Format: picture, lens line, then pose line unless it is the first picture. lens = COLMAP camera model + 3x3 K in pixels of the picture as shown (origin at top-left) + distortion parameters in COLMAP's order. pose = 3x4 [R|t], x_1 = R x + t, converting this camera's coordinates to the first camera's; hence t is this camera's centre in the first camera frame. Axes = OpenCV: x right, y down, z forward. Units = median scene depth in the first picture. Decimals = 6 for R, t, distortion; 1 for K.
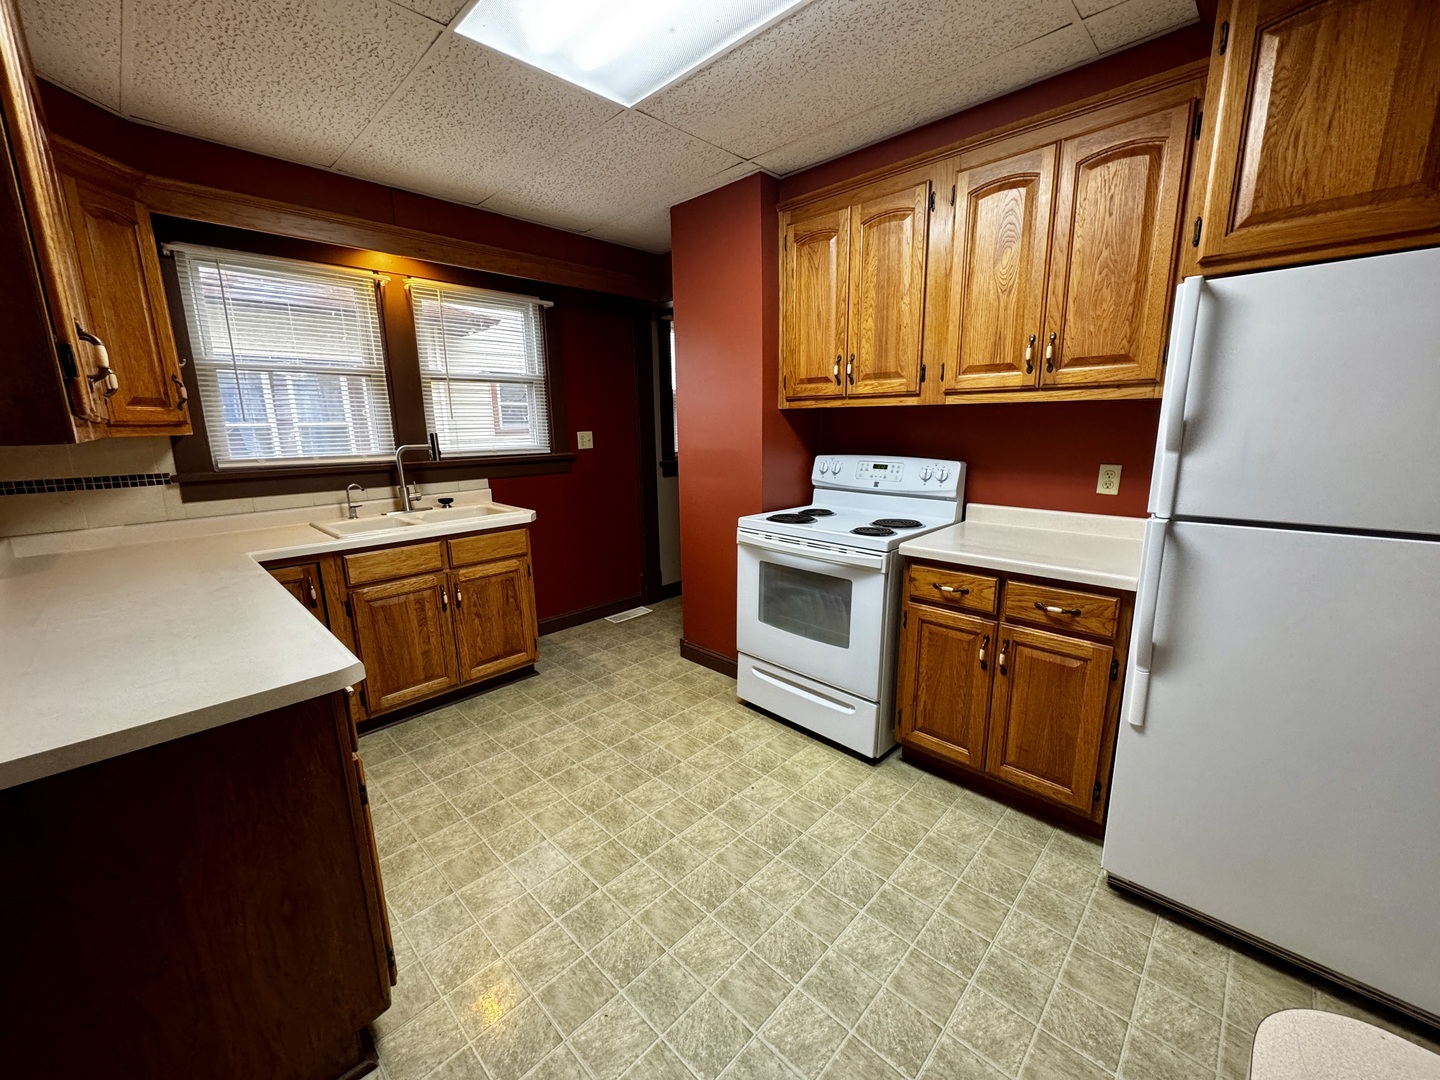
lens RADIAL K [[574.9, 0, 720.0], [0, 574.9, 540.0], [0, 0, 1]] dist [-0.009129, 0.000712]
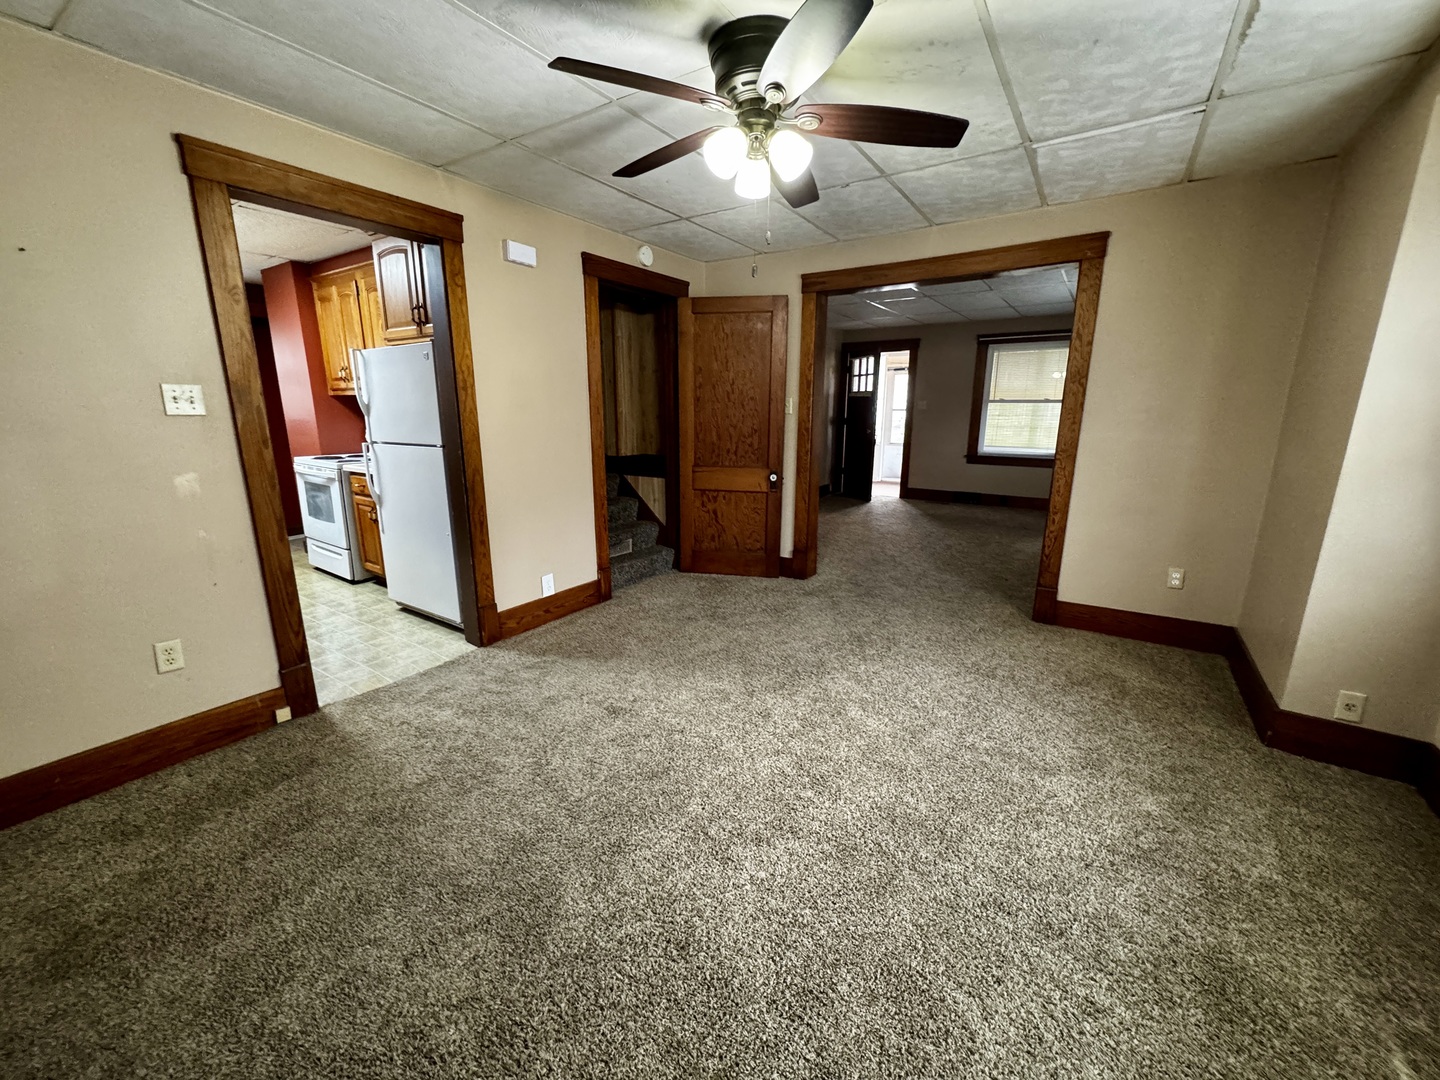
lens RADIAL K [[574.9, 0, 720.0], [0, 574.9, 540.0], [0, 0, 1]] dist [-0.009129, 0.000712]
pose [[0.984807, -0.026778, 0.171576, 0.988069], [0.022687, 0.999411, 0.025761, 0.193411], [-0.172164, -0.021477, 0.984834, -0.933354]]
